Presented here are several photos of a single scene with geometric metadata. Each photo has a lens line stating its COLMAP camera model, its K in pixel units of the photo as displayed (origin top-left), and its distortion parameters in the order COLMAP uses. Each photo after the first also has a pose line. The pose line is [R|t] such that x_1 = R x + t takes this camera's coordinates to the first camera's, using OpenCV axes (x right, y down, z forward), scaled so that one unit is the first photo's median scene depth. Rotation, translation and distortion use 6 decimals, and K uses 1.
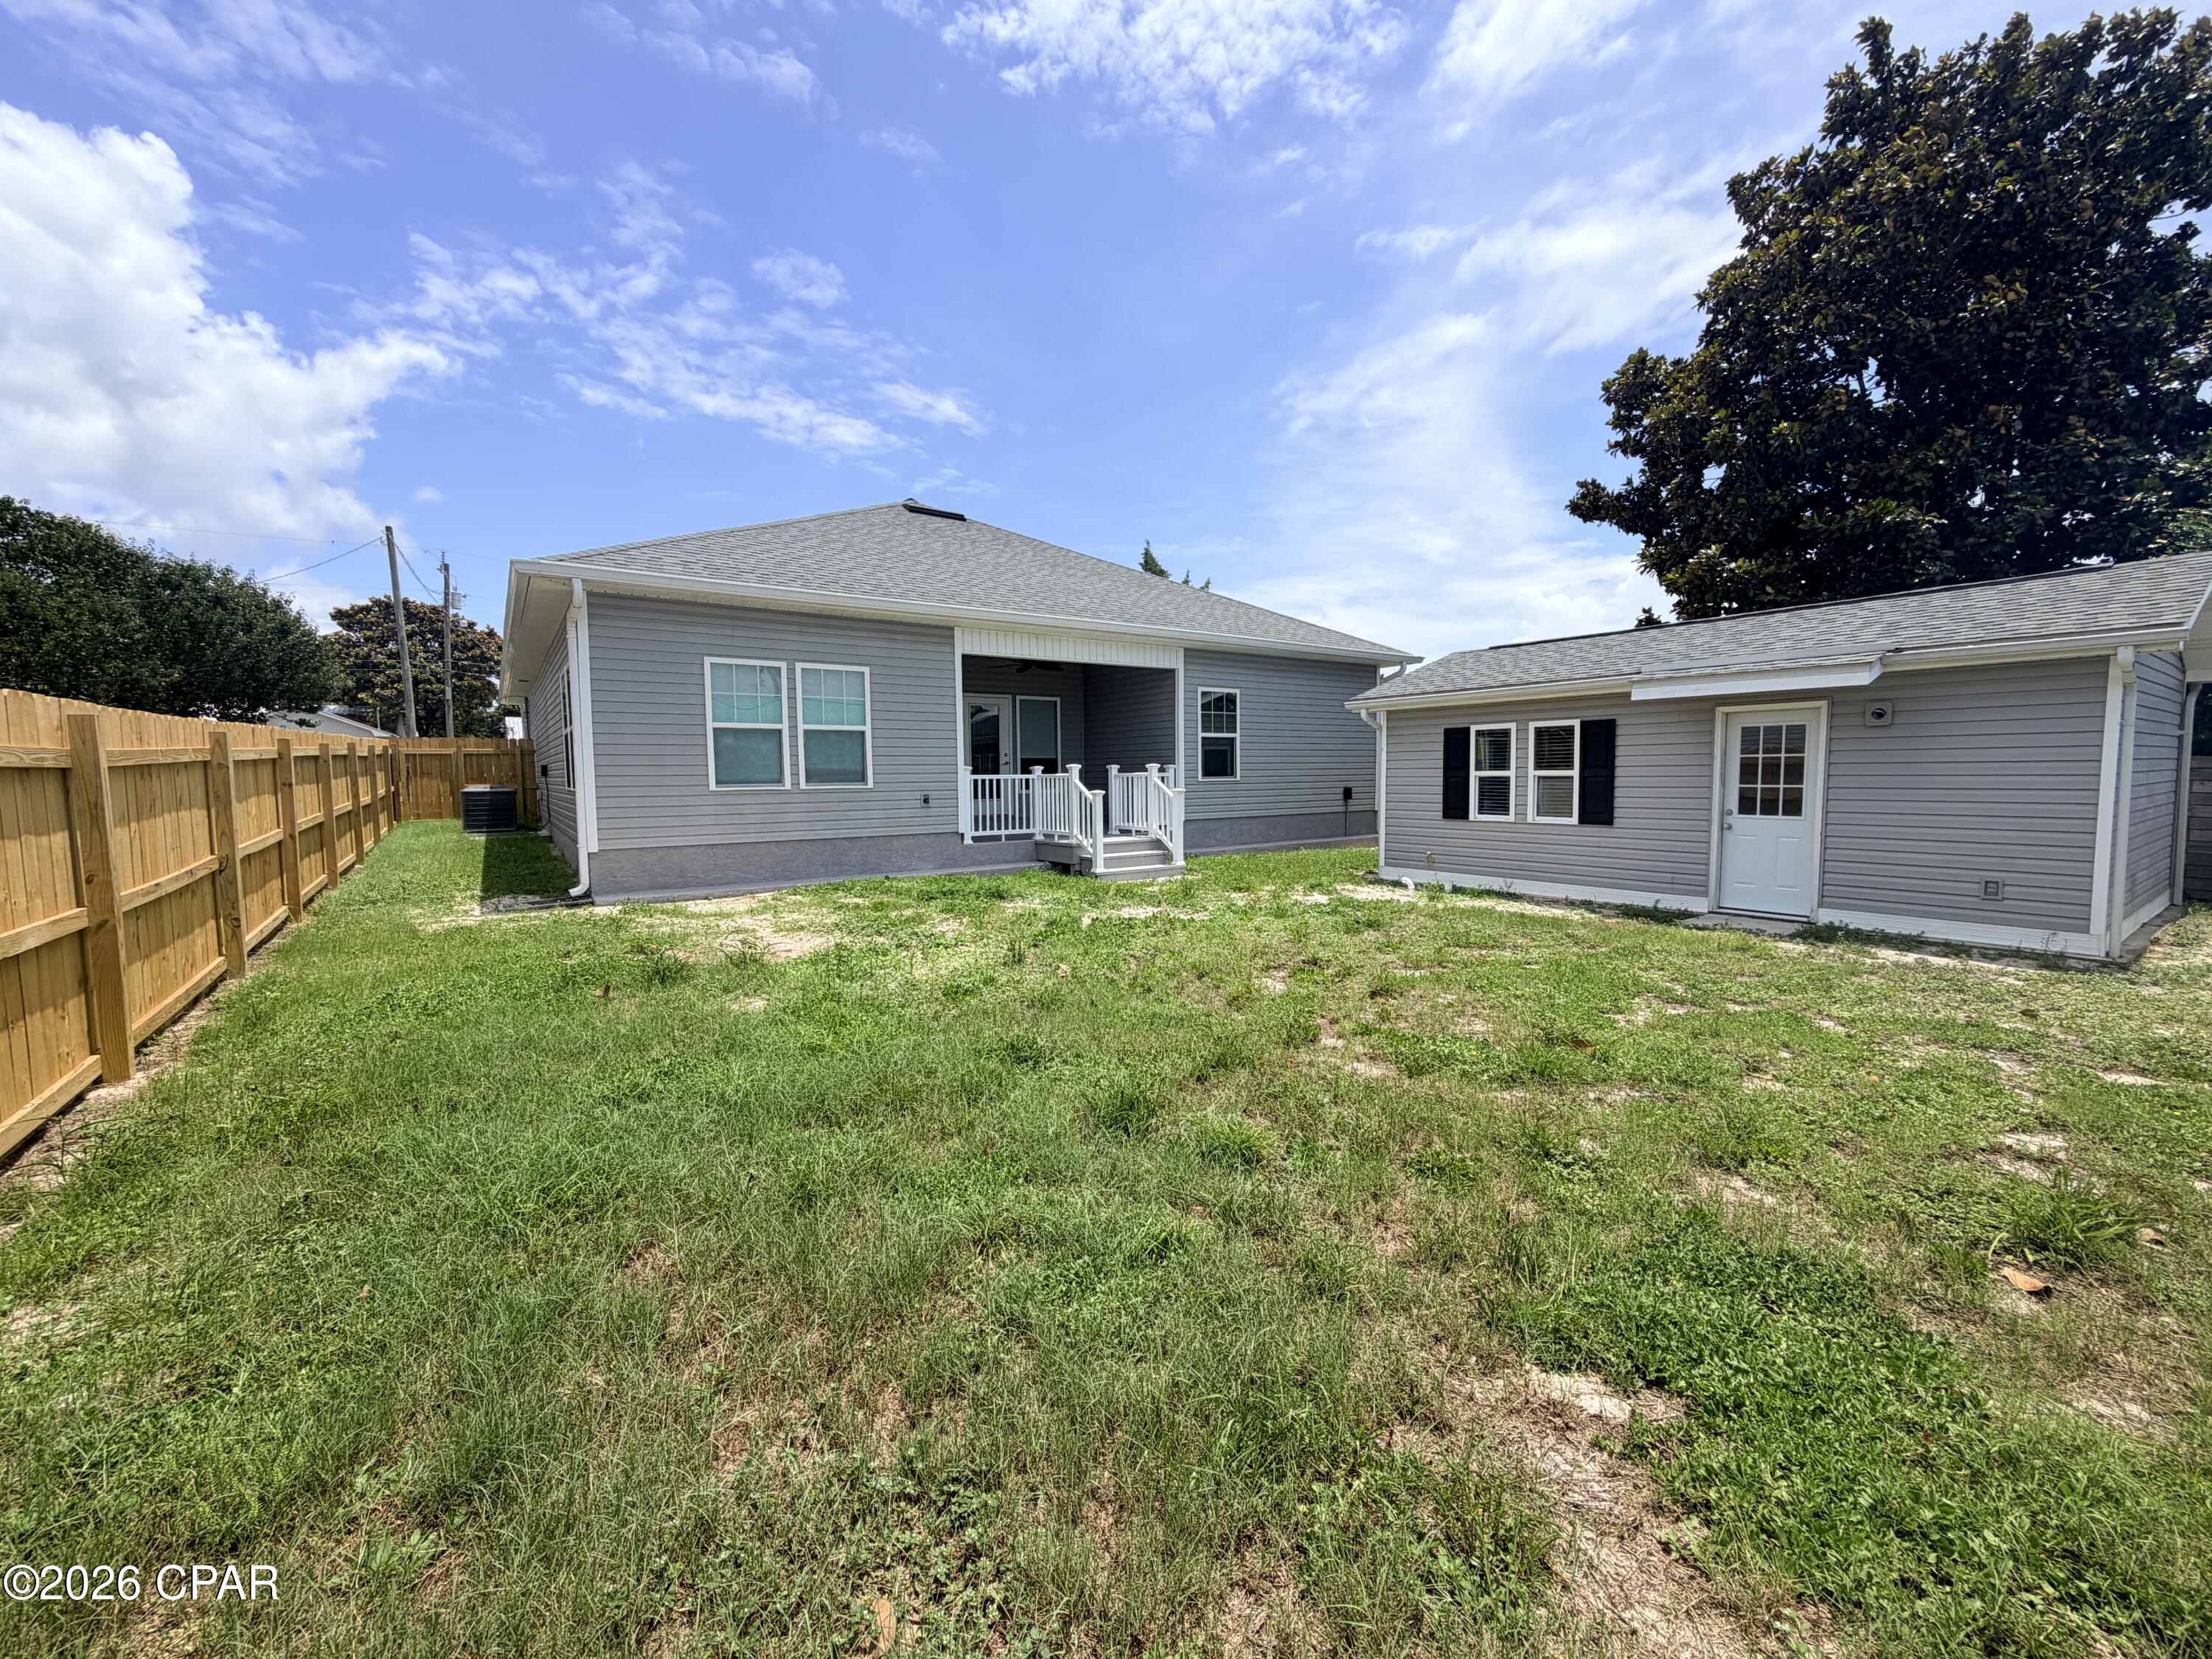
lens RADIAL K [[873.9, 0, 1099.5], [0, 873.9, 818.2], [0, 0, 1]] dist [-0.001580, -0.000526]
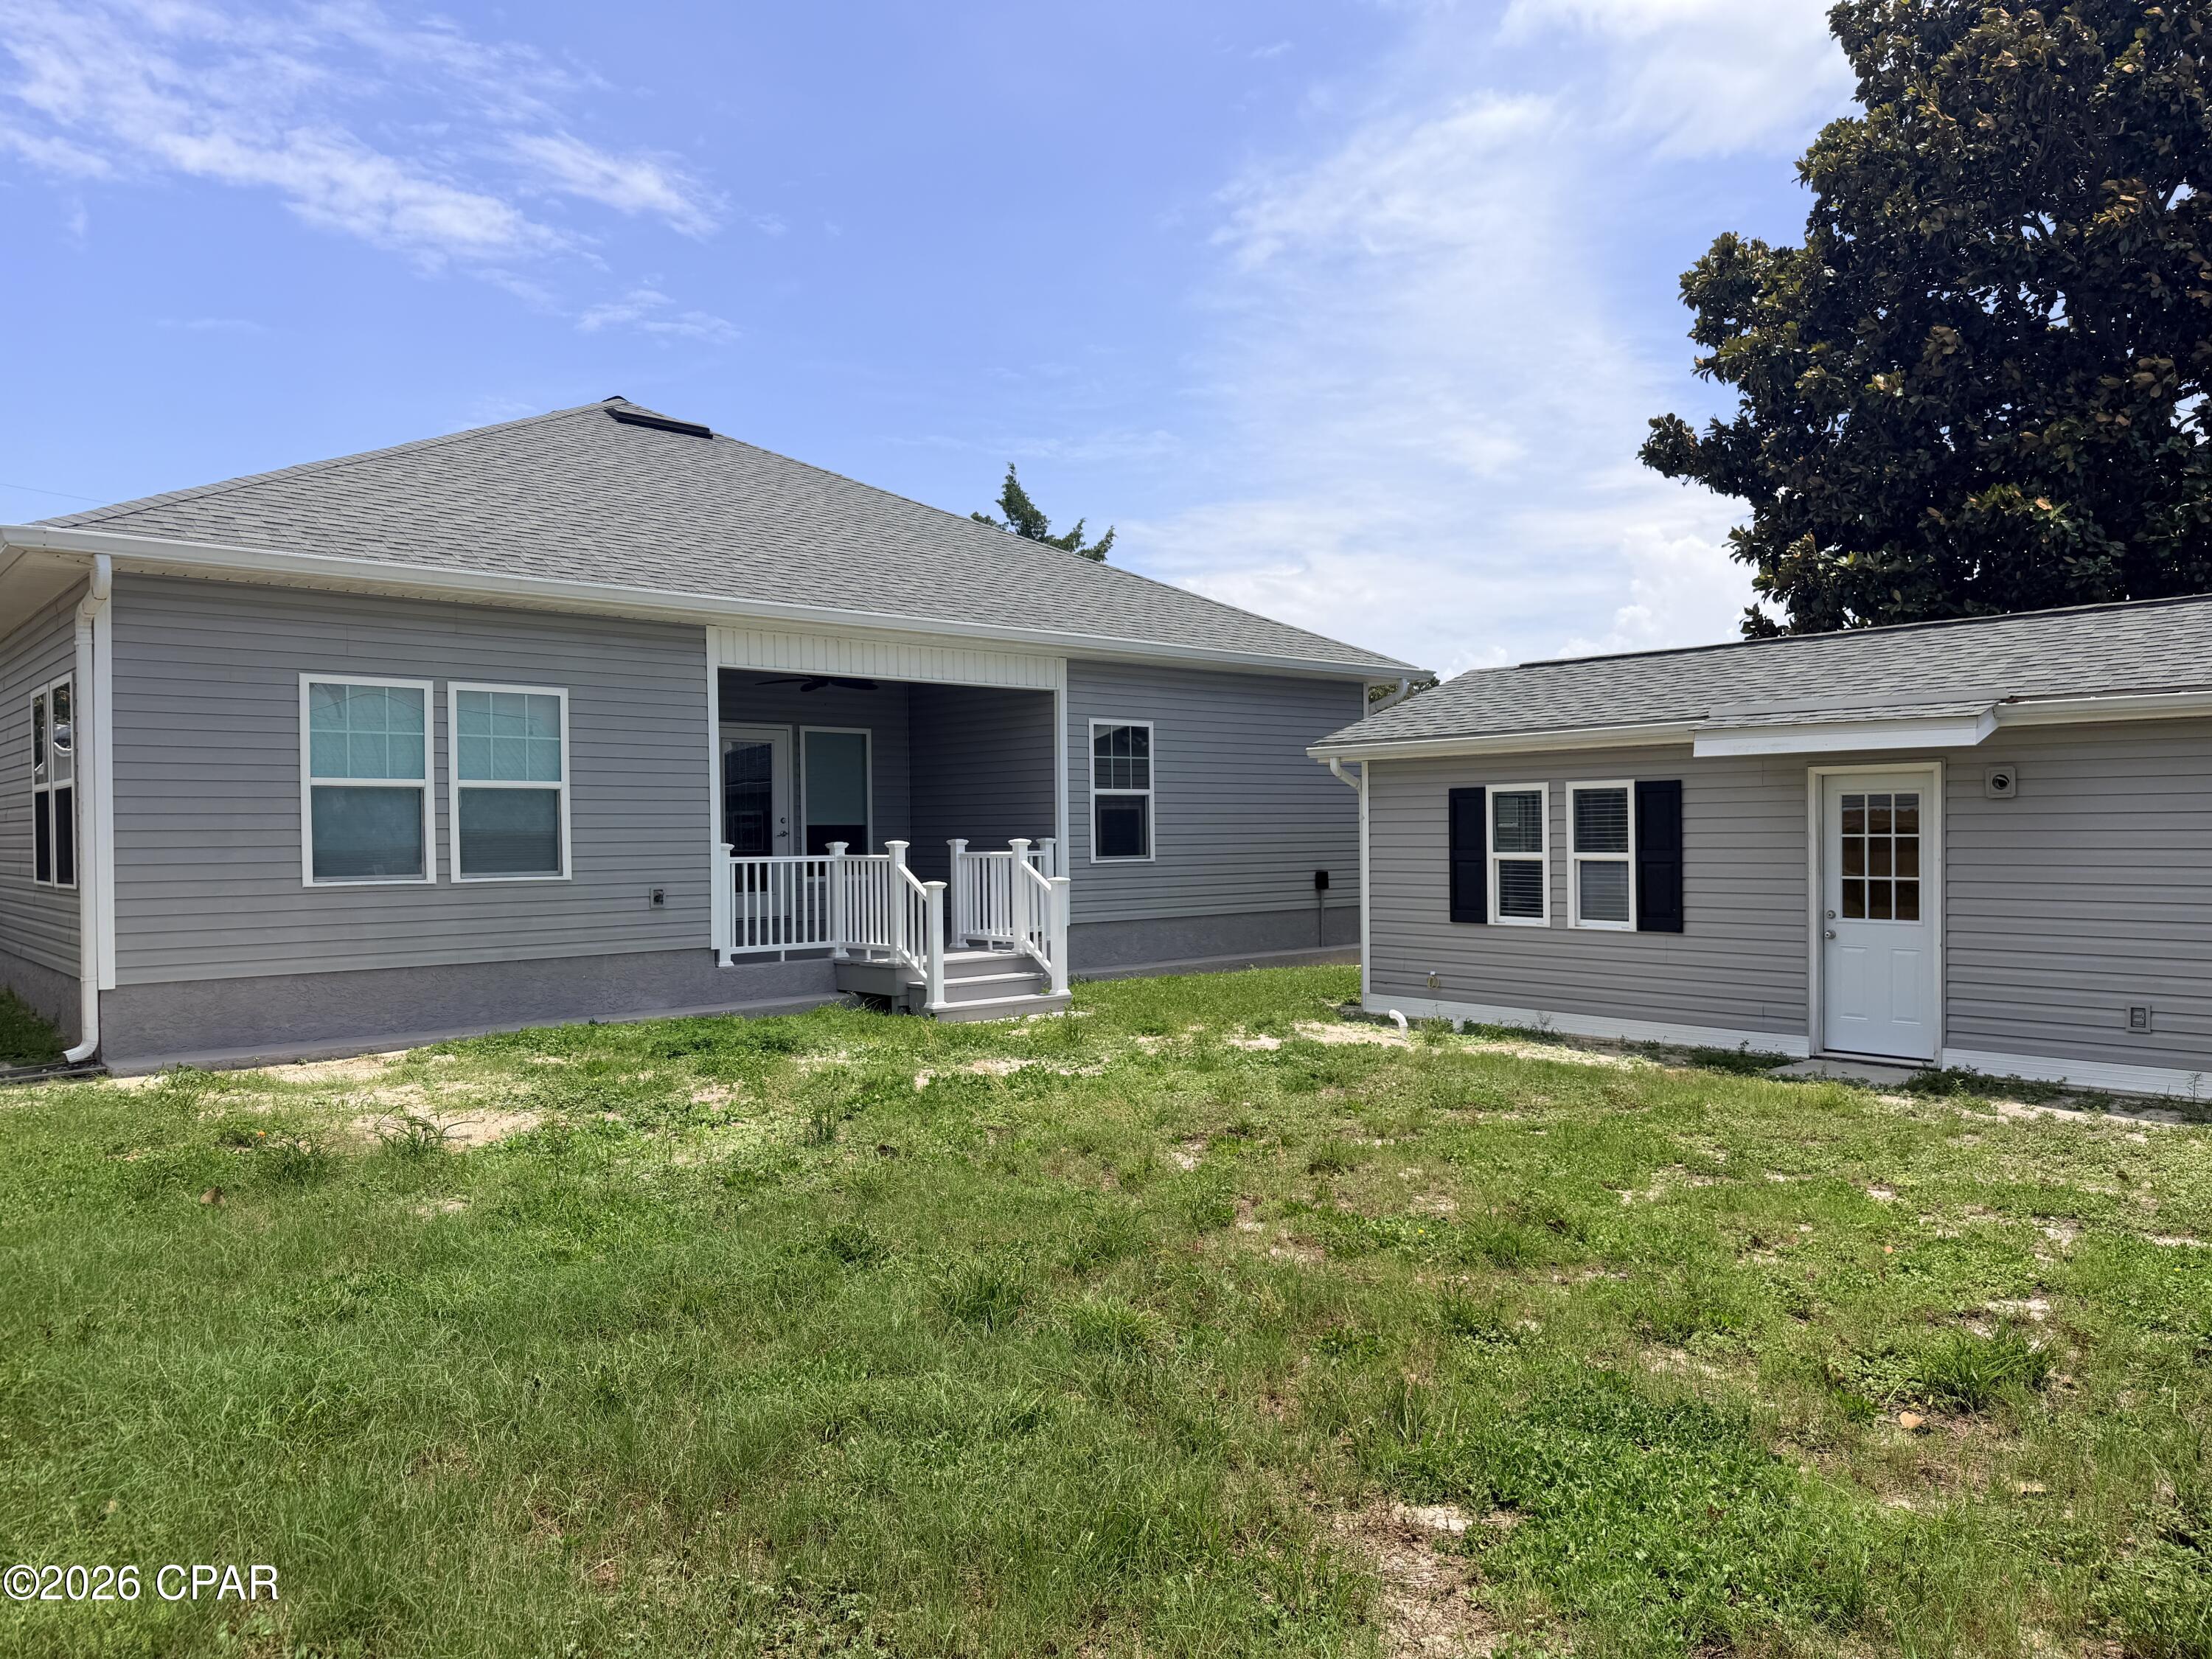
lens RADIAL K [[1529.3, 0, 1106.8], [0, 1529.3, 828.4], [0, 0, 1]] dist [0.044312, -0.057284]
pose [[0.992833, 0.000941, 0.119506, -0.009958], [0.005602, 0.998504, -0.054396, -0.010263], [-0.119379, 0.054676, 0.991342, -0.156330]]
